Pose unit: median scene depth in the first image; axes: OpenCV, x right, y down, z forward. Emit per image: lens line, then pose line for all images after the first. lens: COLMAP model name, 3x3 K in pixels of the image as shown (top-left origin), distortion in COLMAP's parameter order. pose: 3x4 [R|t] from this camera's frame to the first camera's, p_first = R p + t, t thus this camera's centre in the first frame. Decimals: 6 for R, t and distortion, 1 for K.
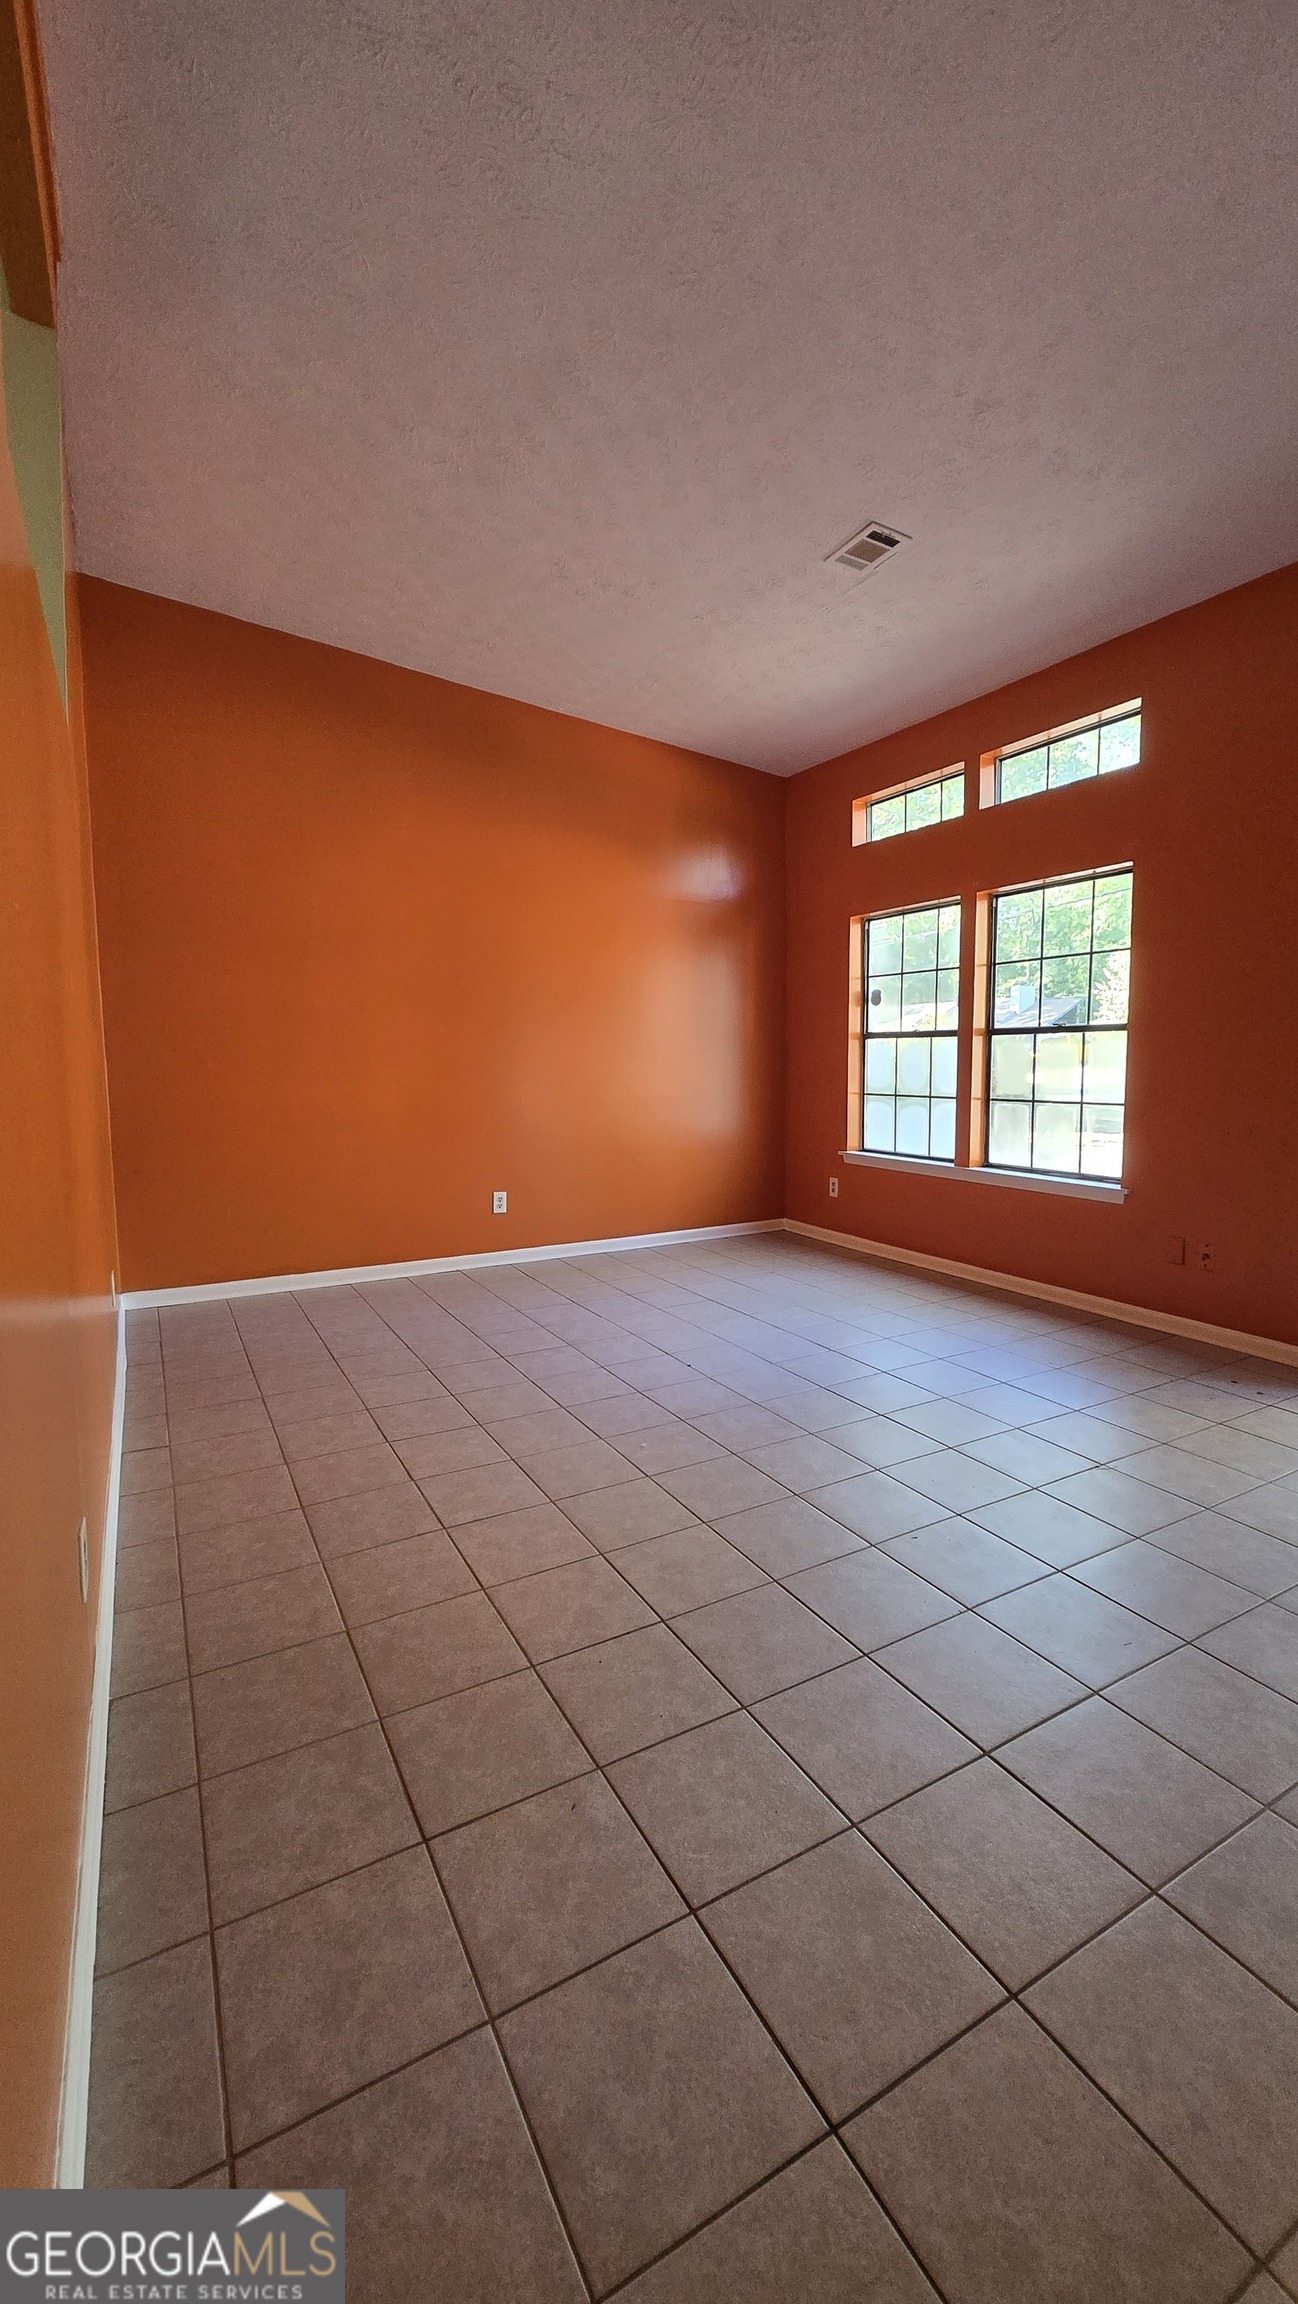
lens RADIAL K [[909.4, 0, 649.3], [0, 909.4, 1140.6], [0, 0, 1]] dist [-0.004622, 0.000445]
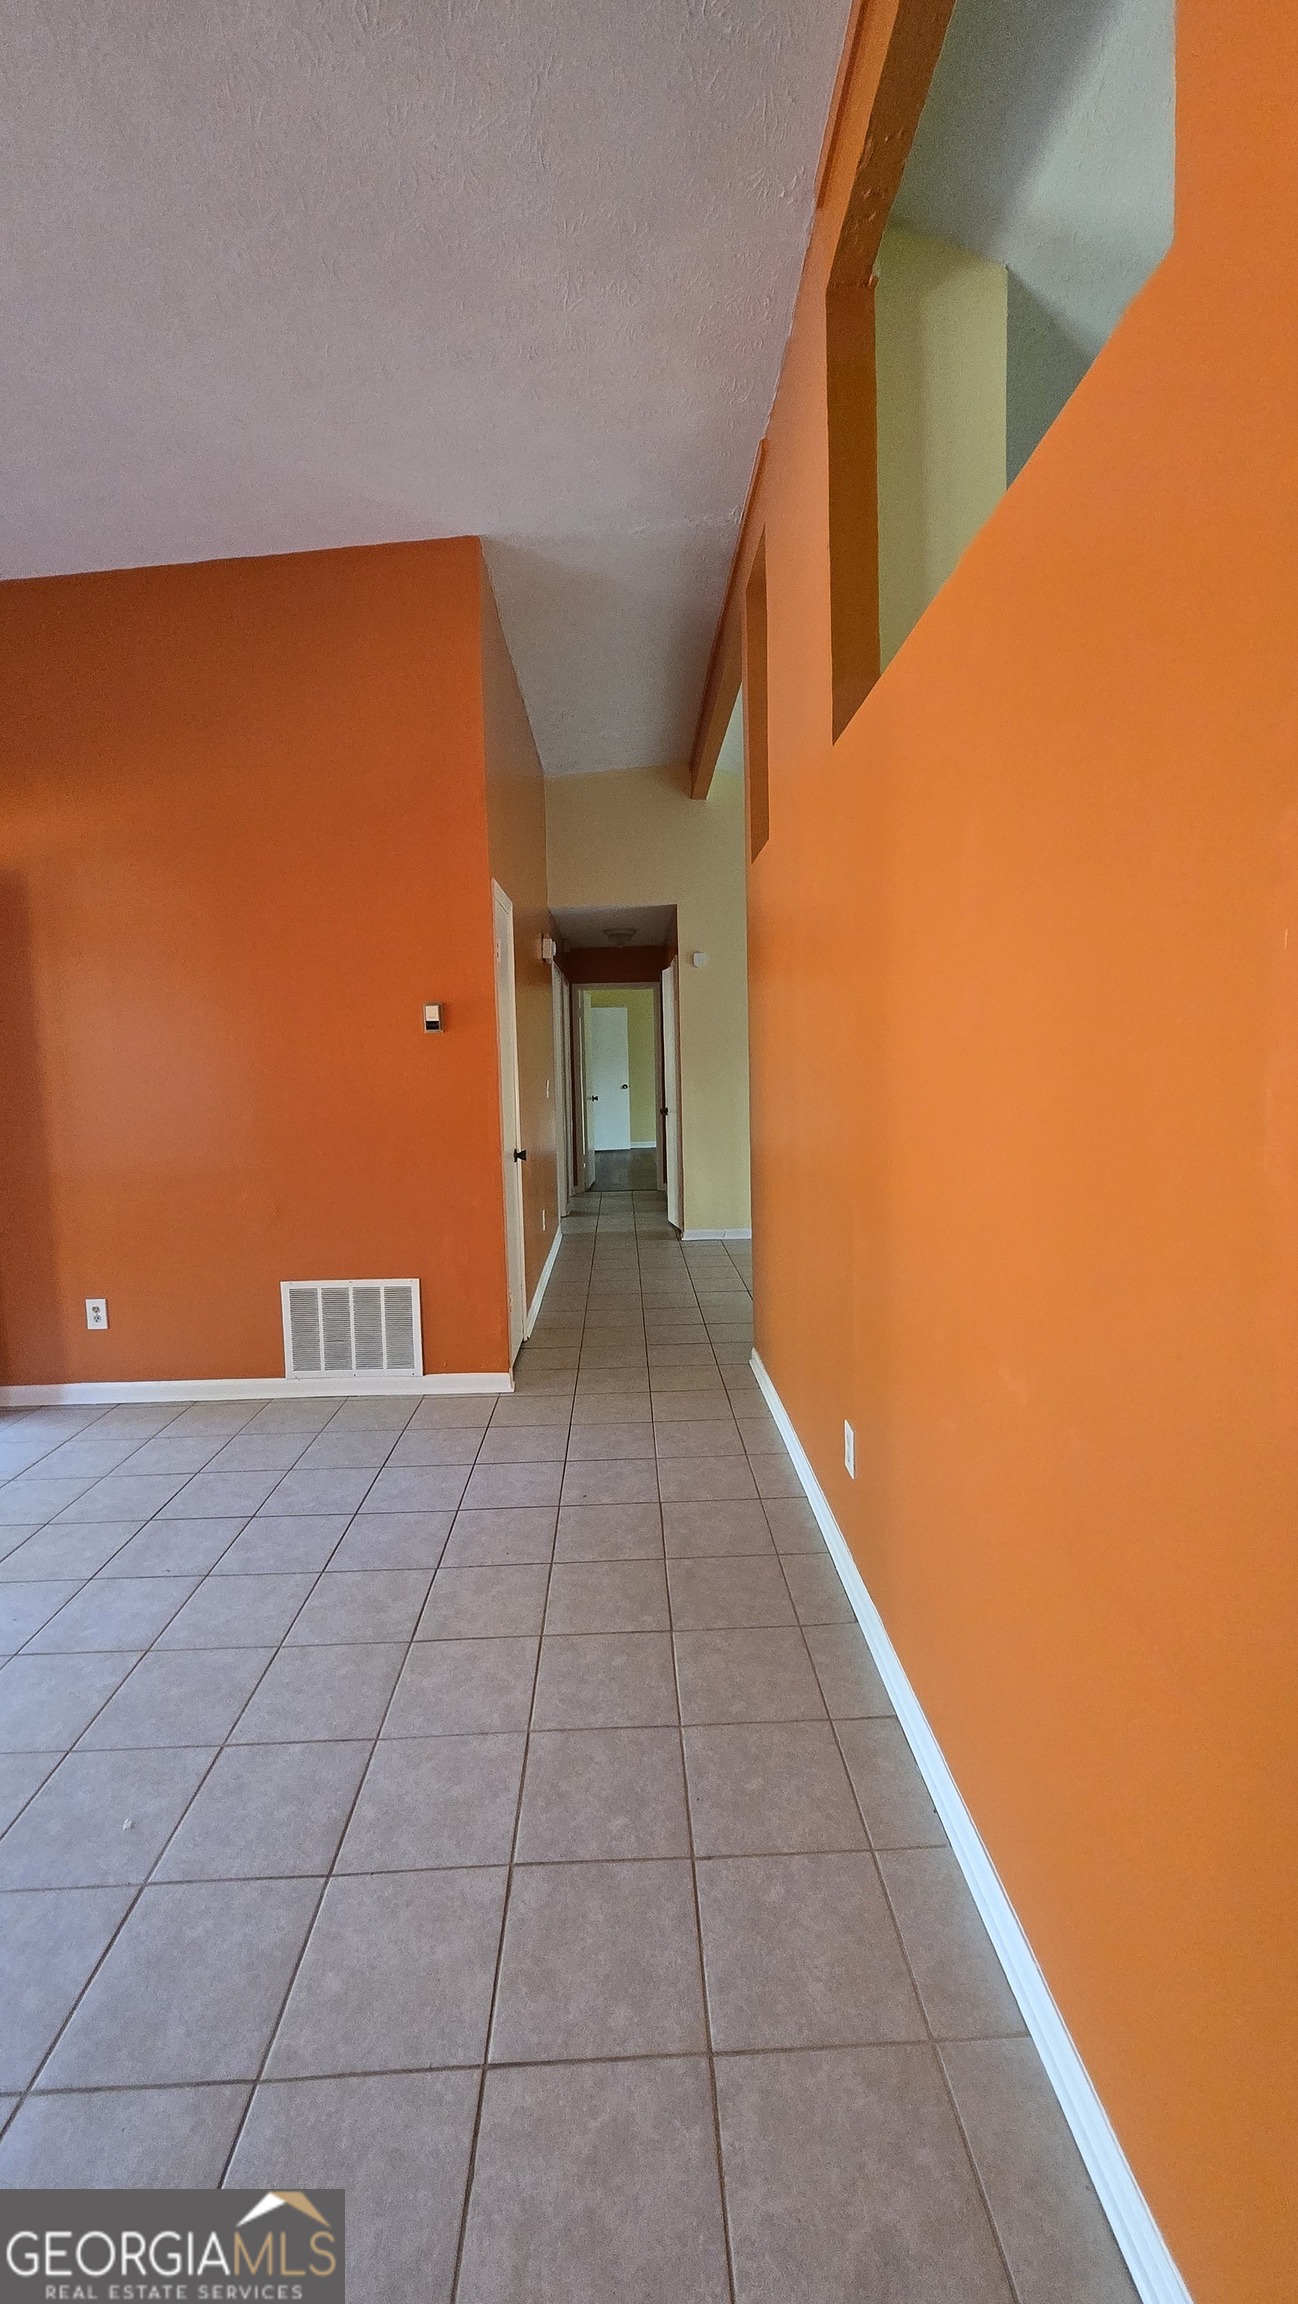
lens RADIAL K [[909.4, 0, 636.0], [0, 909.4, 1133.8], [0, 0, 1]] dist [-0.004622, 0.000445]
pose [[-0.880145, -0.015853, 0.474440, -0.580500], [0.072861, 0.983088, 0.168014, -0.170544], [-0.469080, 0.182444, -0.864105, 1.339773]]
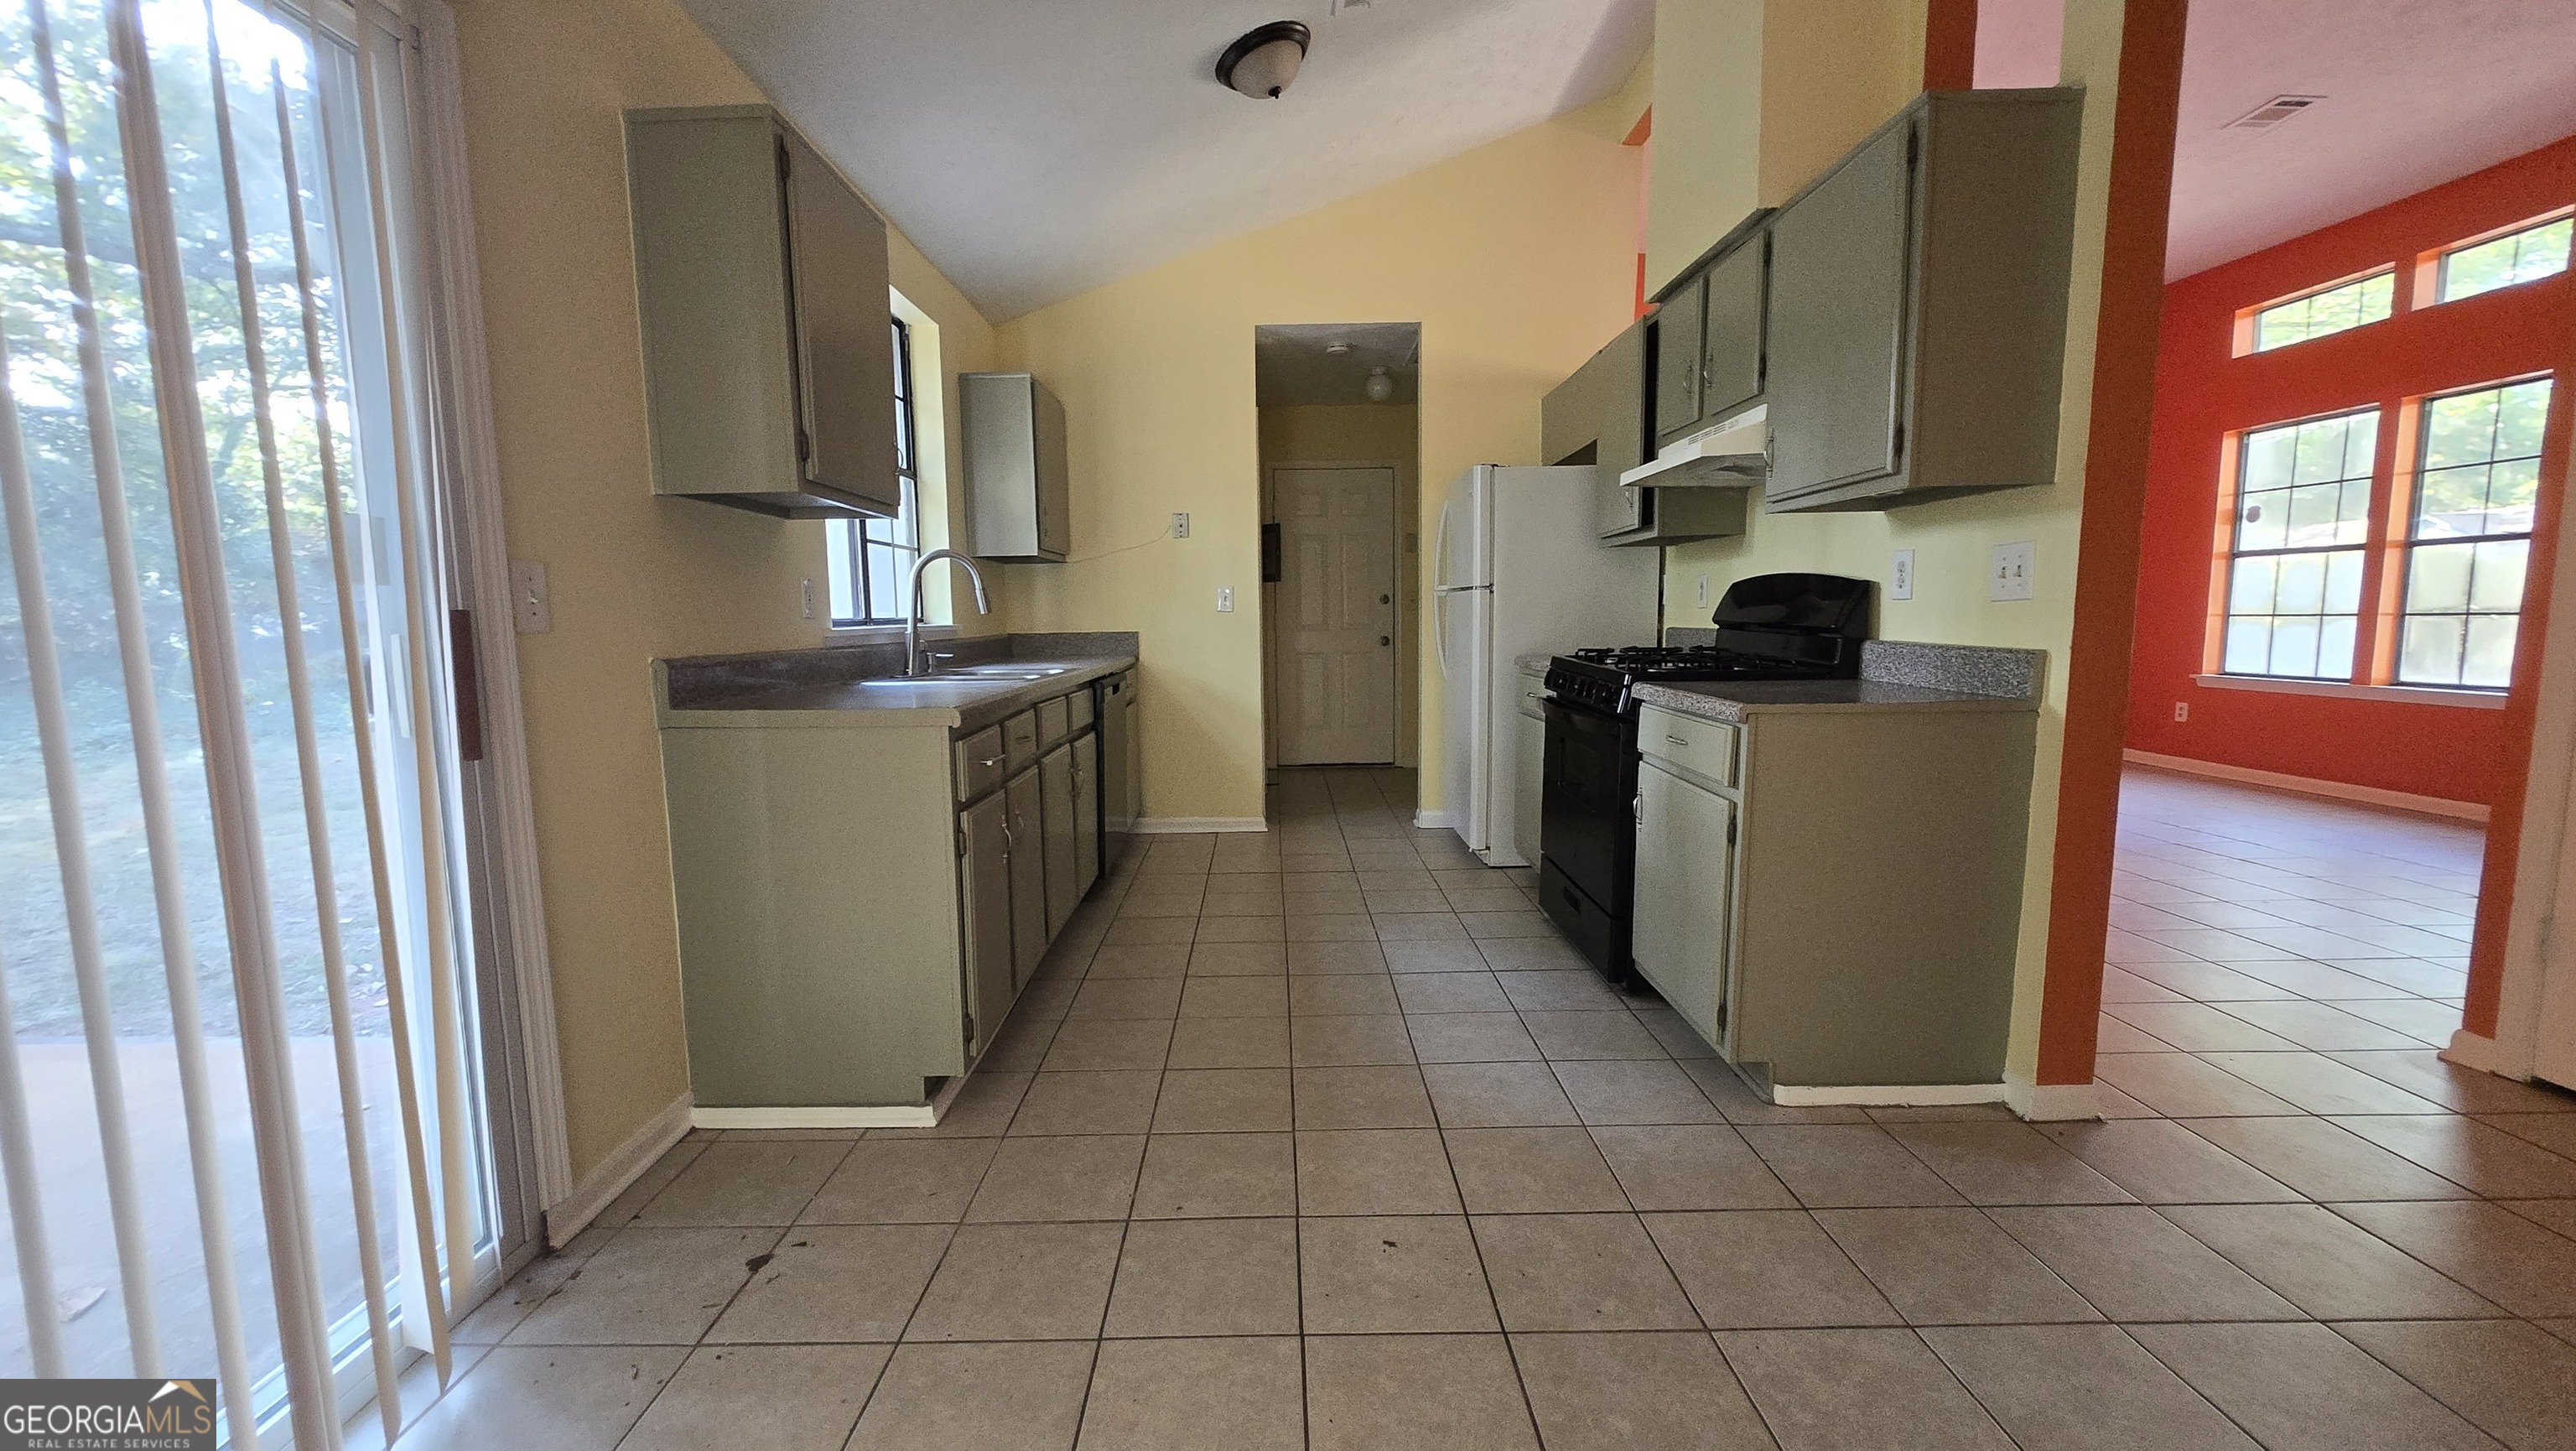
lens RADIAL K [[1016.9, 0, 1267.4], [0, 1016.9, 741.8], [0, 0, 1]] dist [-0.004622, 0.000445]
pose [[0.869925, 0.050642, -0.490577, -0.246270], [-0.035309, 0.998557, 0.040468, 0.157069], [0.491918, -0.017882, 0.870458, -0.925416]]
